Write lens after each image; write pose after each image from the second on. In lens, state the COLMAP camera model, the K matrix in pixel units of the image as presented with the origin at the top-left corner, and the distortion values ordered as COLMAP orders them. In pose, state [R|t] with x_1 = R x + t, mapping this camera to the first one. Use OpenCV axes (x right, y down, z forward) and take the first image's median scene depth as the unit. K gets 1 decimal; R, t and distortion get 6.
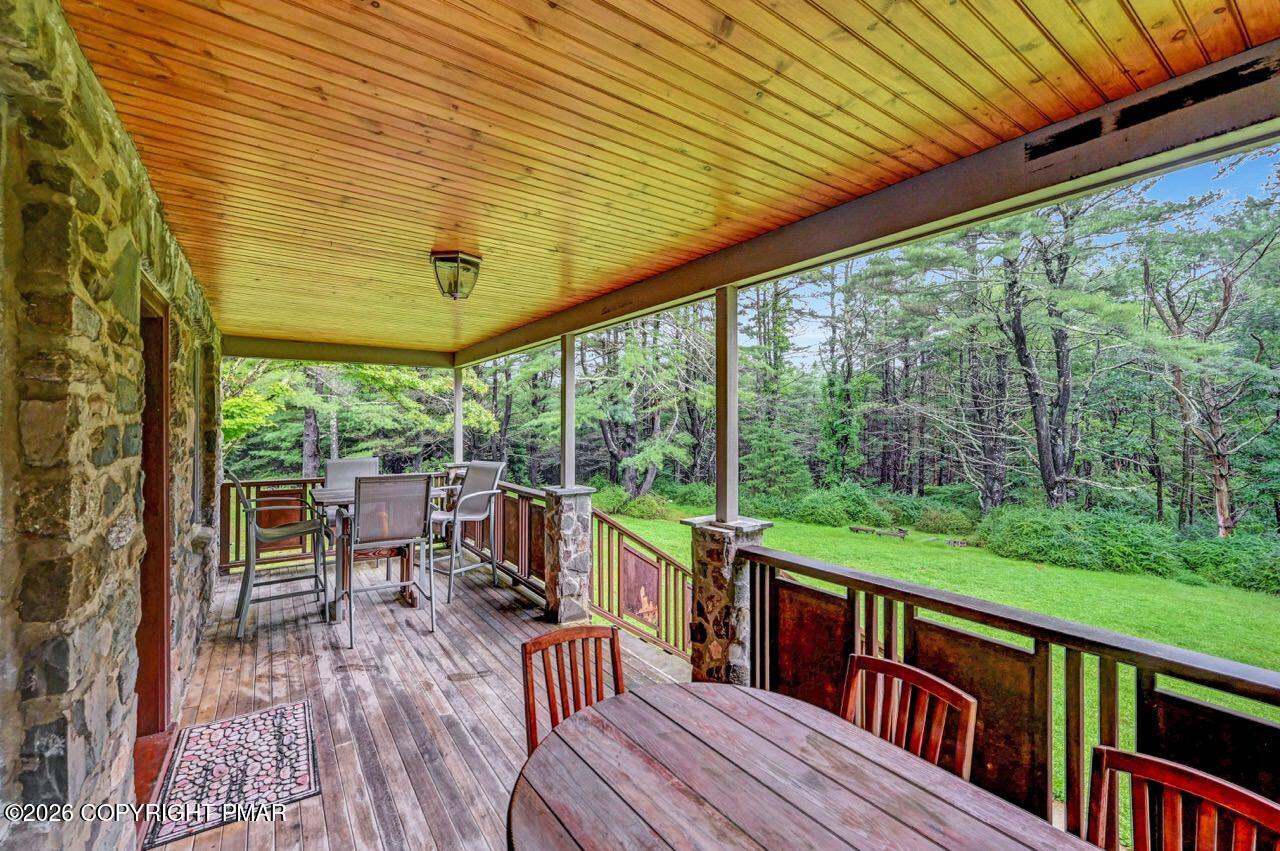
lens RADIAL K [[526.8, 0, 636.4], [0, 526.8, 423.8], [0, 0, 1]] dist [0.000155, 0.000003]
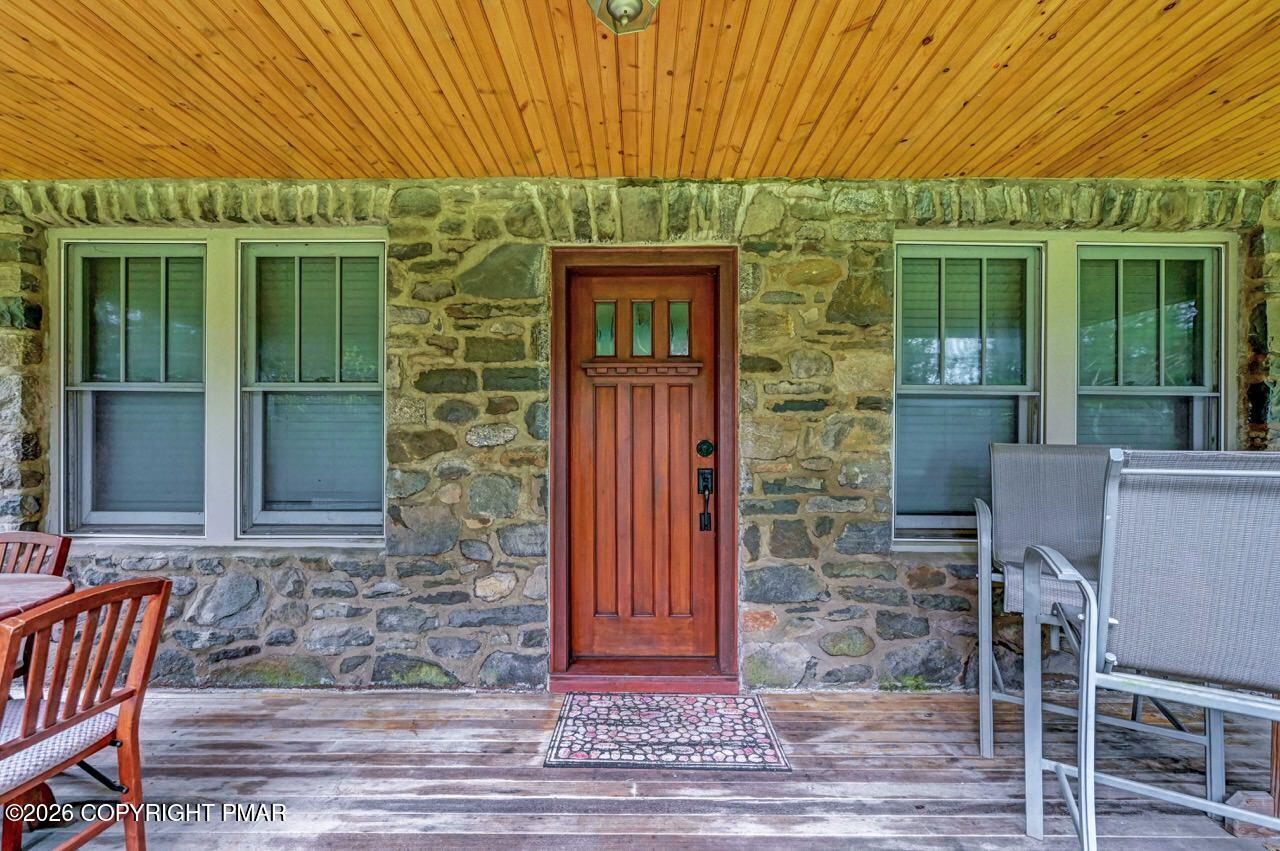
lens RADIAL K [[526.8, 0, 637.8], [0, 526.8, 444.5], [0, 0, 1]] dist [0.000155, 0.000003]
pose [[-0.581078, 0.002982, -0.813843, 0.018824], [0.000204, 0.999994, 0.003519, 0.141170], [0.813848, 0.001879, -0.581075, 1.428384]]
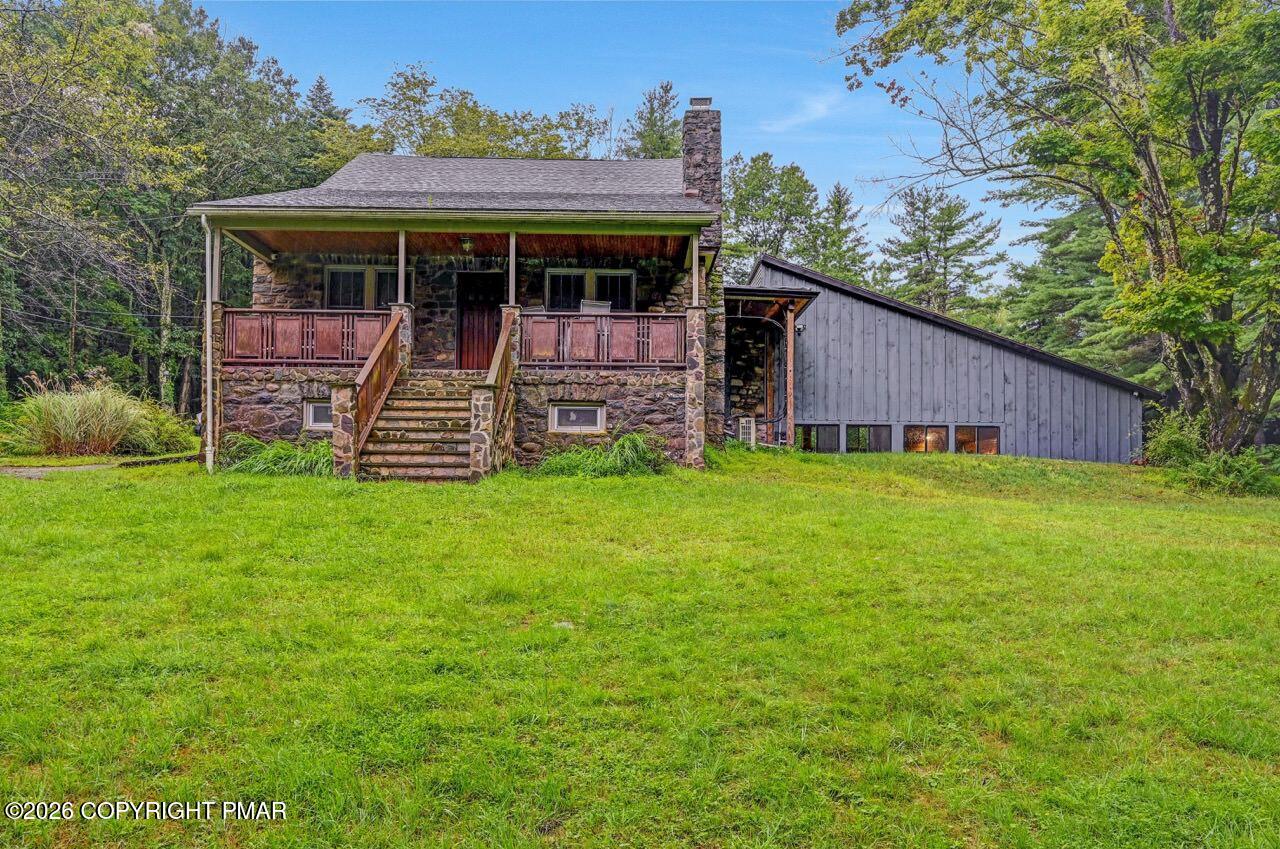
lens RADIAL K [[920.7, 0, 639.5], [0, 920.7, 421.5], [0, 0, 1]] dist [-0.006520, -0.000810]
pose [[-0.553238, -0.021335, -0.832750, 3.228402], [-0.007251, 0.999757, -0.020797, 0.810036], [0.832991, -0.005468, -0.553259, 4.629881]]
